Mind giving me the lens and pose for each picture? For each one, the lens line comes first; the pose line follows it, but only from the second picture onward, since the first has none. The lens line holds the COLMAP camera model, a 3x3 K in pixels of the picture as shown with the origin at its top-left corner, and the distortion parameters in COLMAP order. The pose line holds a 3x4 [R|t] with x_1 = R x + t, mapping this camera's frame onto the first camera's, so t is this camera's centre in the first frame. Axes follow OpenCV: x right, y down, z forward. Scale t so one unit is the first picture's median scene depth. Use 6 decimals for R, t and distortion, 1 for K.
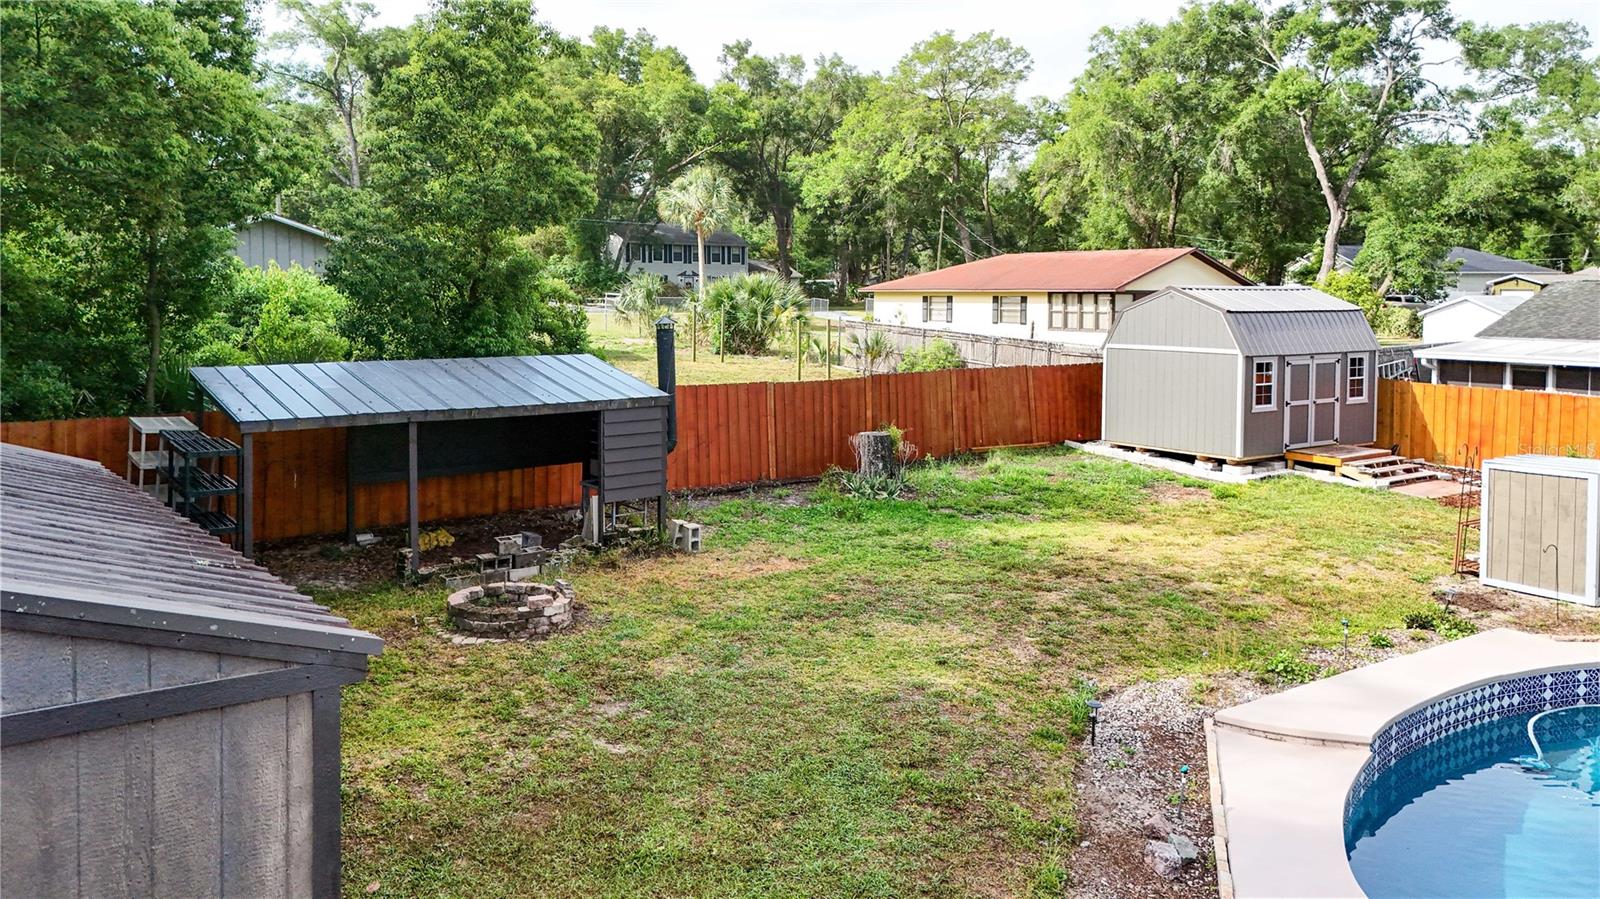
lens RADIAL K [[1216.7, 0, 795.4], [0, 1216.7, 342.2], [0, 0, 1]] dist [0.111963, -0.156926]
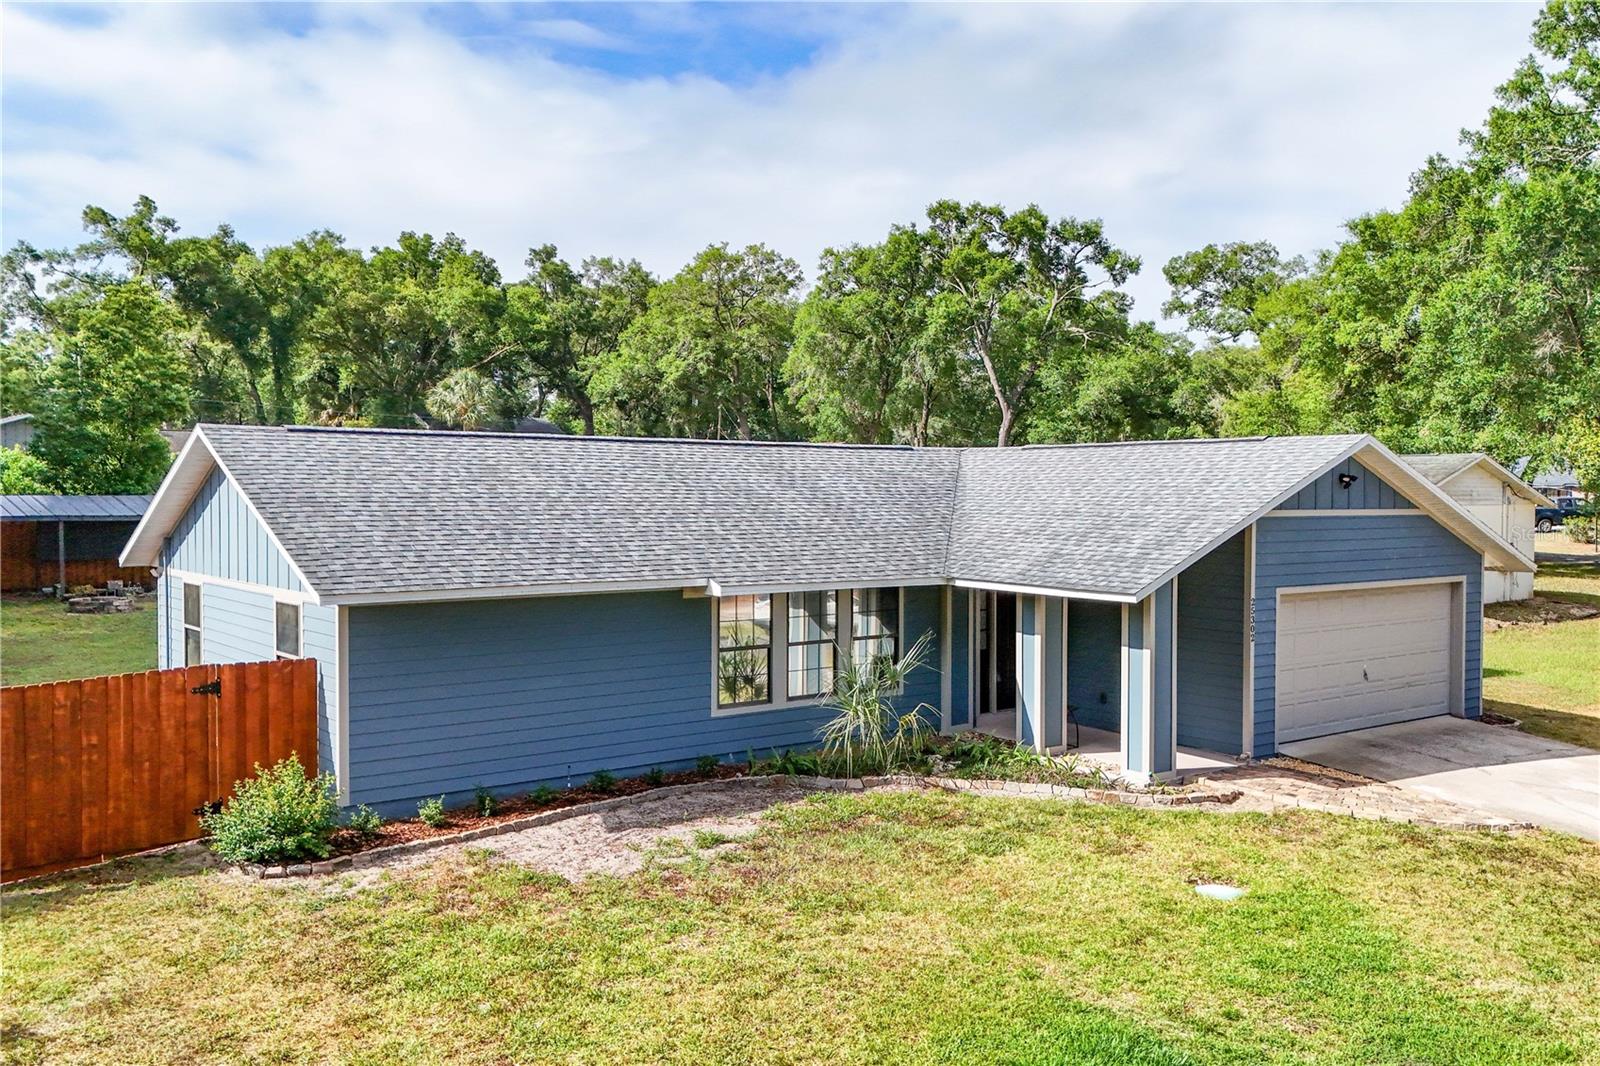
lens RADIAL K [[1444.3, 0, 829.7], [0, 1444.3, 547.9], [0, 0, 1]] dist [0.074683, -0.015656]
pose [[0.999365, -0.001436, 0.035595, 0.703486], [0.001648, 0.999981, -0.005917, 0.102774], [-0.035586, 0.005972, 0.999349, -1.185502]]
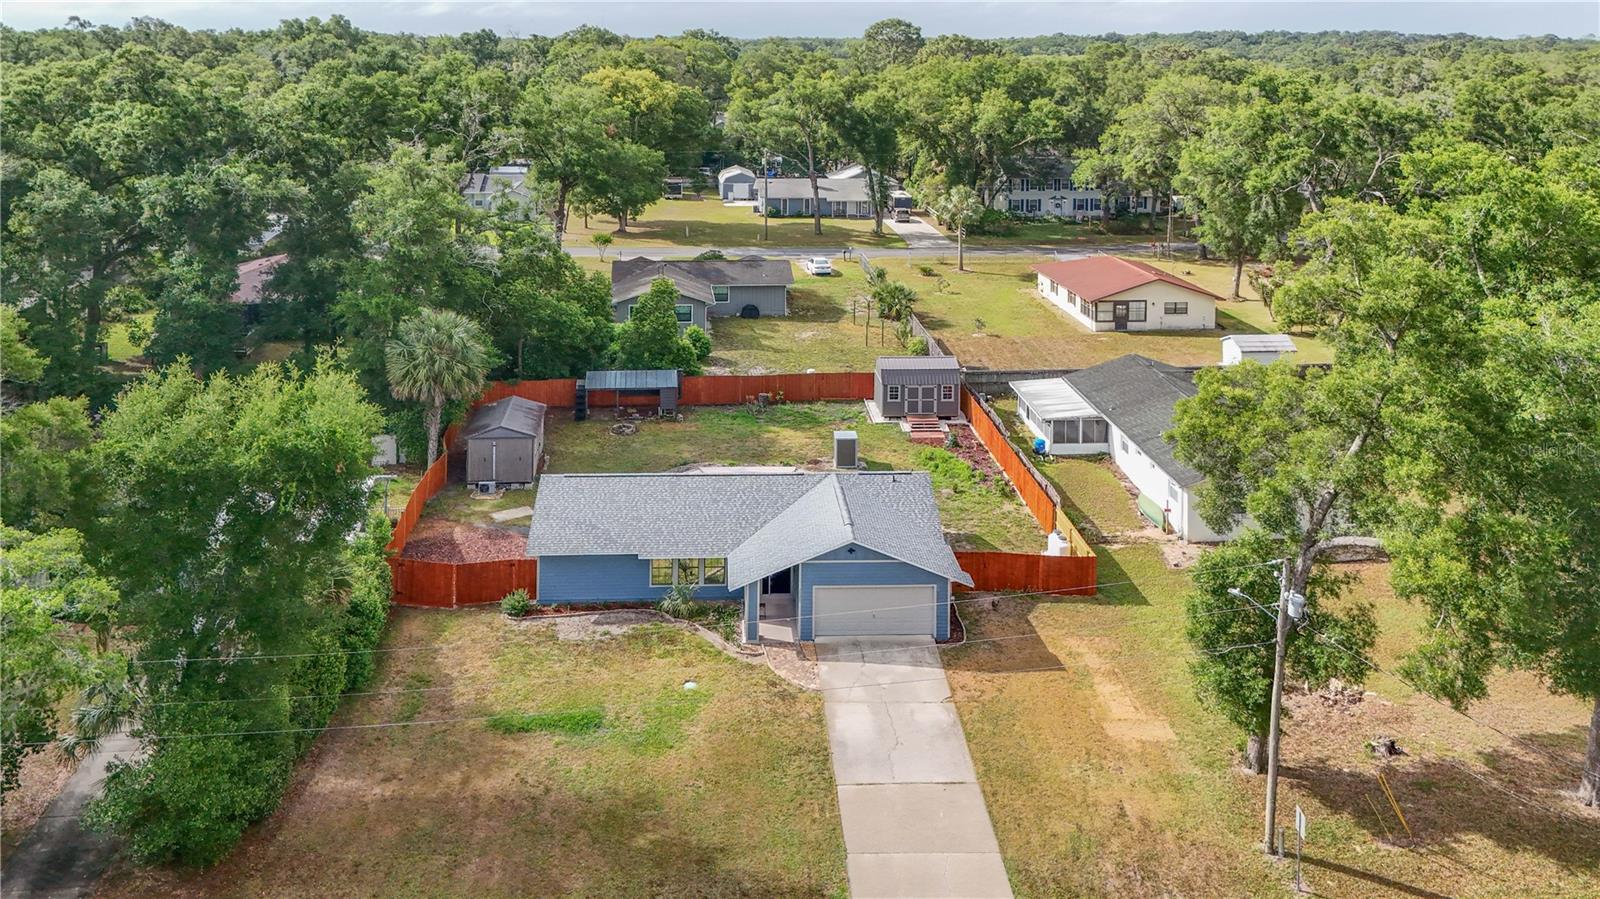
lens RADIAL K [[1275.7, 0, 809.7], [0, 1275.7, 407.7], [0, 0, 1]] dist [0.045020, -0.009003]
pose [[0.843317, 0.160225, -0.512976, 2.409173], [-0.033875, 0.968472, 0.246807, -0.912229], [0.536348, -0.190759, 0.822157, -2.275976]]
